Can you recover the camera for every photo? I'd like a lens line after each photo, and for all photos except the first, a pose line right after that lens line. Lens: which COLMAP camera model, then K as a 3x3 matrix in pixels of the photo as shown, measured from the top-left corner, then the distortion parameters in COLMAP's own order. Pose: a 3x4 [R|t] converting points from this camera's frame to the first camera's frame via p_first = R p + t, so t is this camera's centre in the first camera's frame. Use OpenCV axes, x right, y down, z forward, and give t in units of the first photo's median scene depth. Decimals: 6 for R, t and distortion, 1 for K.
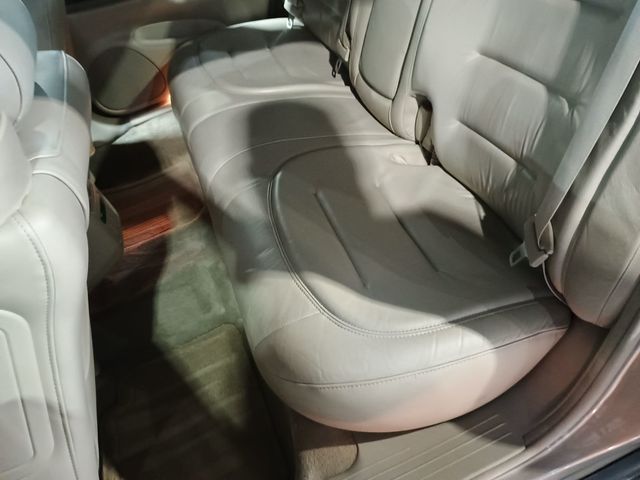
lens RADIAL K [[557.6, 0, 316.2], [0, 557.6, 240.5], [0, 0, 1]] dist [0.012200, -0.005079]
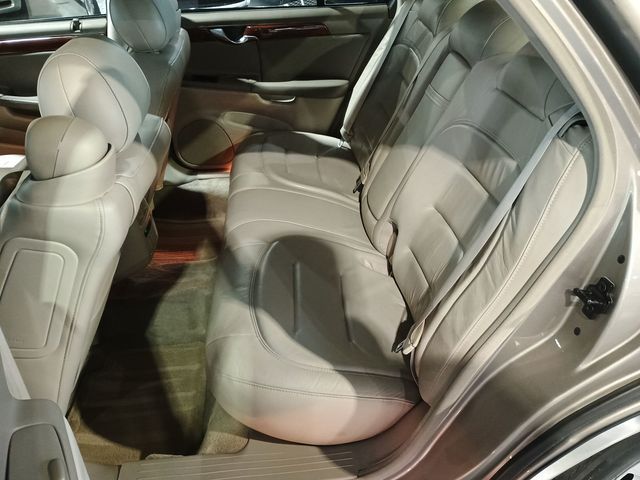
lens RADIAL K [[557.6, 0, 316.2], [0, 557.6, 240.5], [0, 0, 1]] dist [0.012200, -0.005079]
pose [[0.940410, 0.324027, -0.103129, 0.138871], [-0.337188, 0.927810, -0.159602, 0.049396], [0.043969, 0.184865, 0.981780, -0.280635]]
